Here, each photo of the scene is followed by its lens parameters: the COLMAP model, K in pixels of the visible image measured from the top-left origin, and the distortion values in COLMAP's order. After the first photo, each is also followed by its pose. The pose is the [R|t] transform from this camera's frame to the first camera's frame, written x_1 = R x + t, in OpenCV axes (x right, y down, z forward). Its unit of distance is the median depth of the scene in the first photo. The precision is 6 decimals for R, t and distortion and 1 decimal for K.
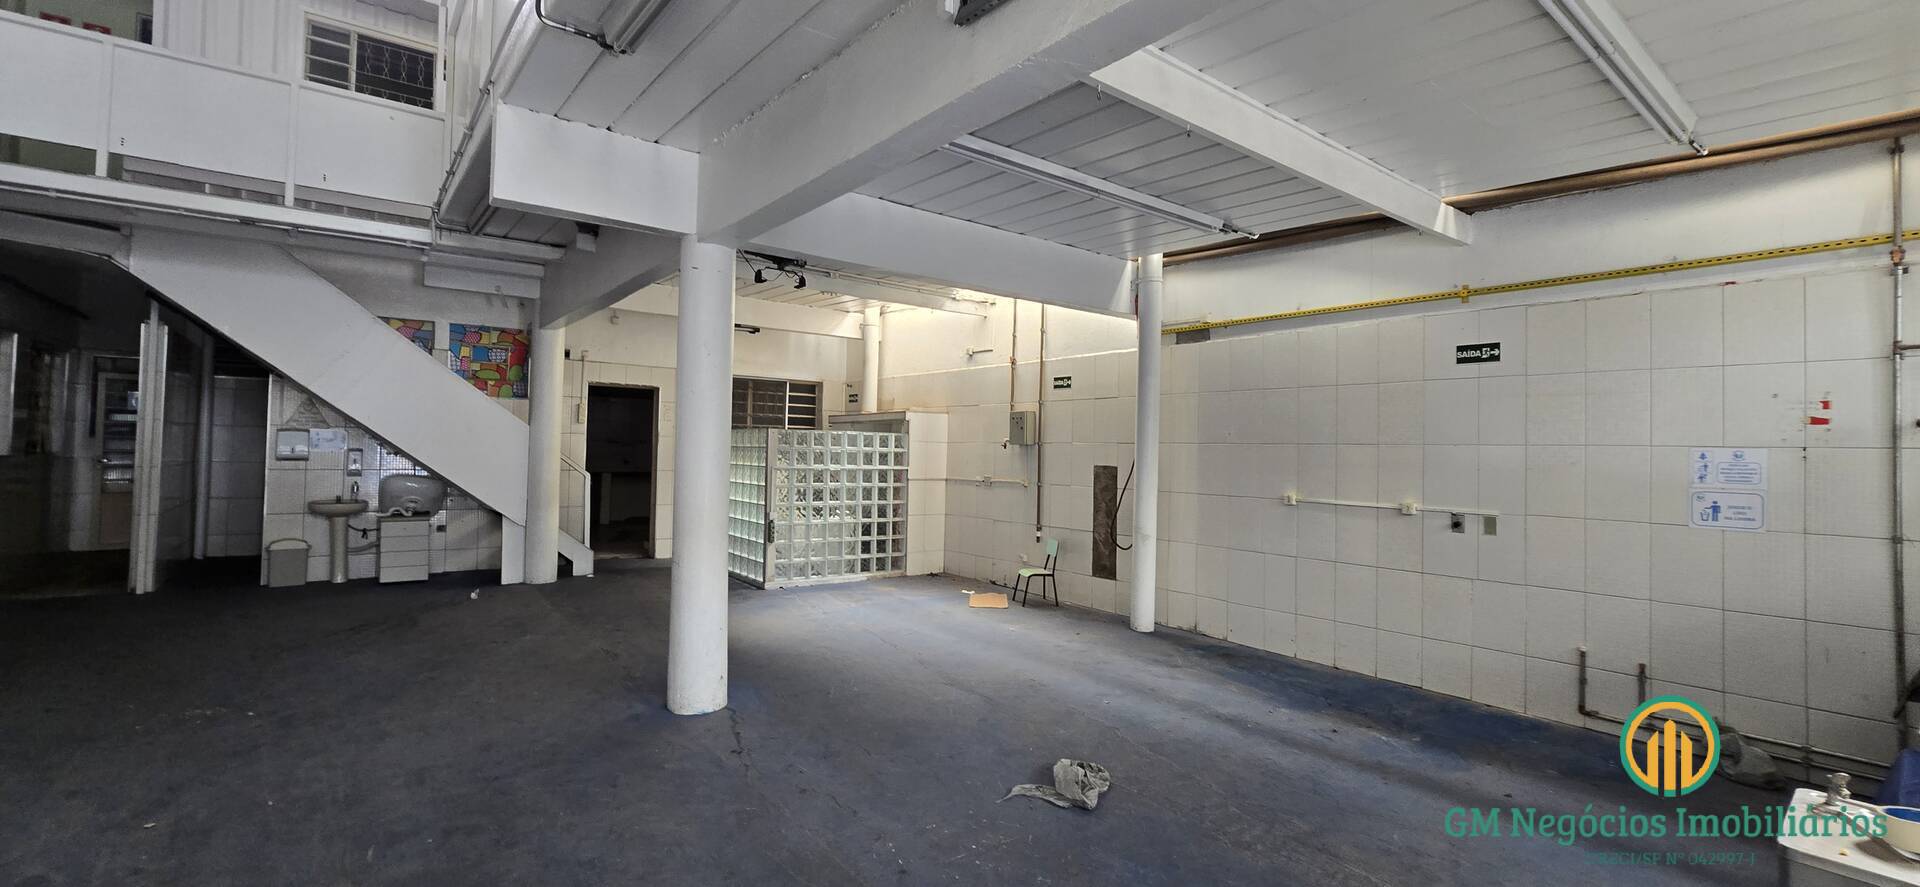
lens RADIAL K [[784.7, 0, 961.2], [0, 784.7, 433.2], [0, 0, 1]] dist [-0.006237, -0.000119]
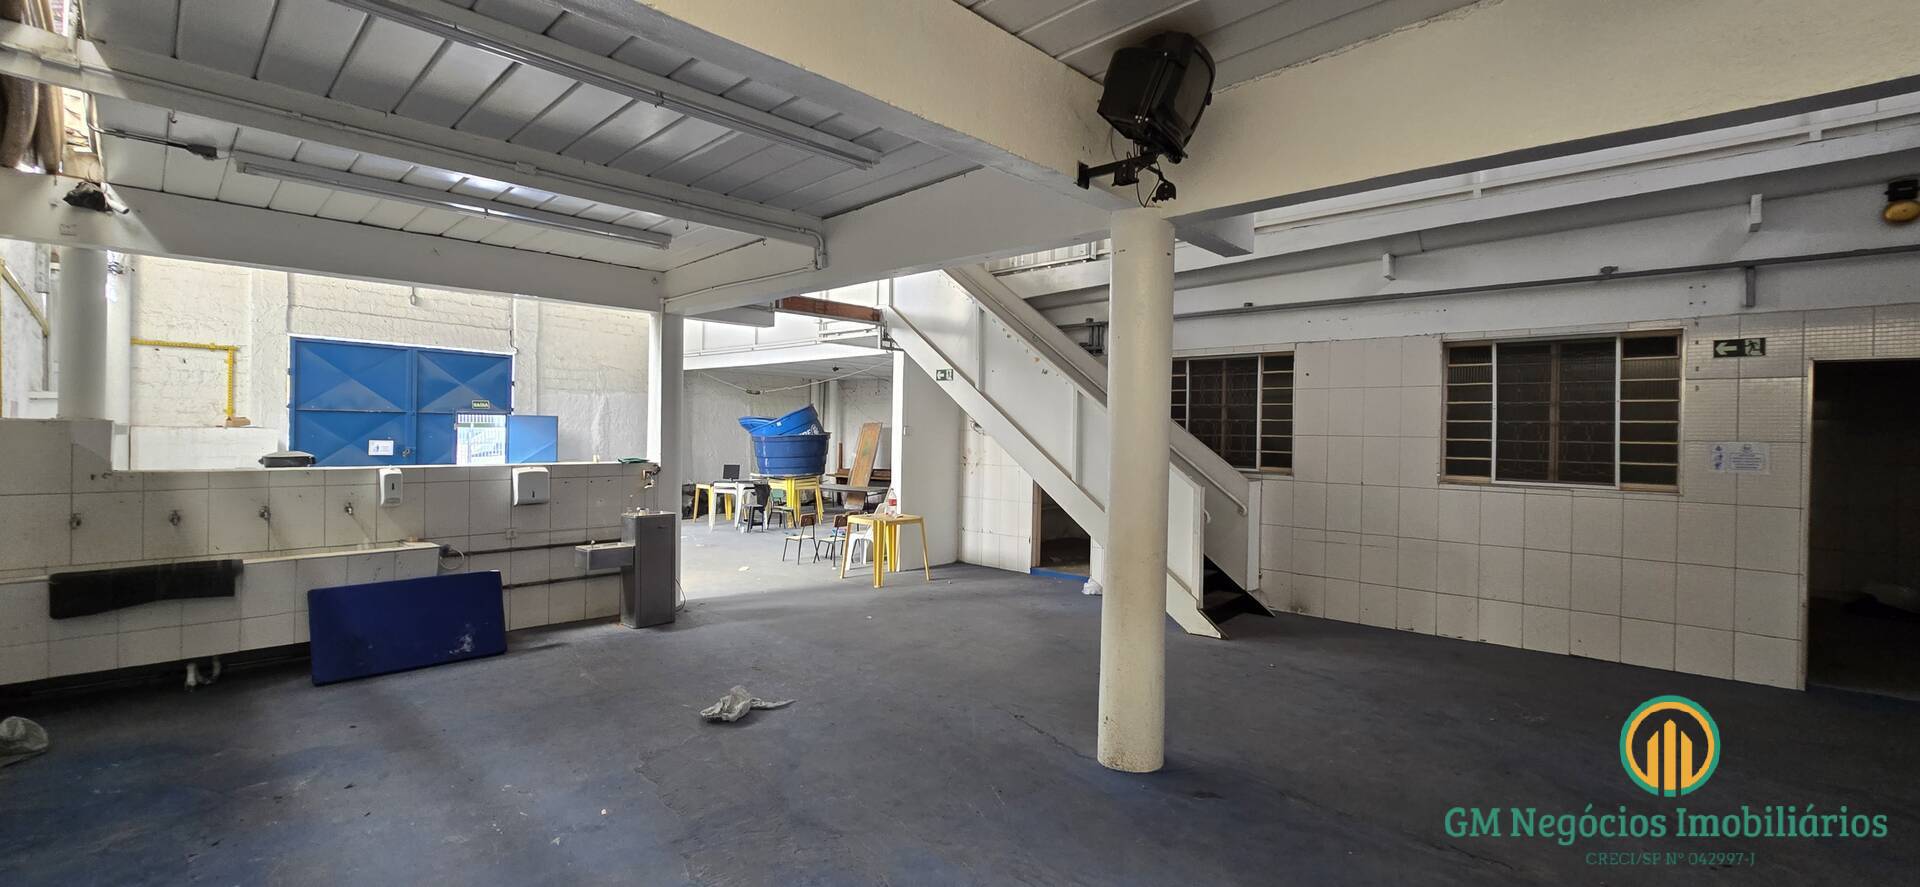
lens RADIAL K [[784.7, 0, 961.2], [0, 784.7, 433.2], [0, 0, 1]] dist [-0.006237, -0.000119]
pose [[-0.987902, -0.038109, -0.150326, -0.009854], [-0.034633, 0.999070, -0.025676, 0.017218], [0.151165, -0.020159, -0.988303, 1.865786]]
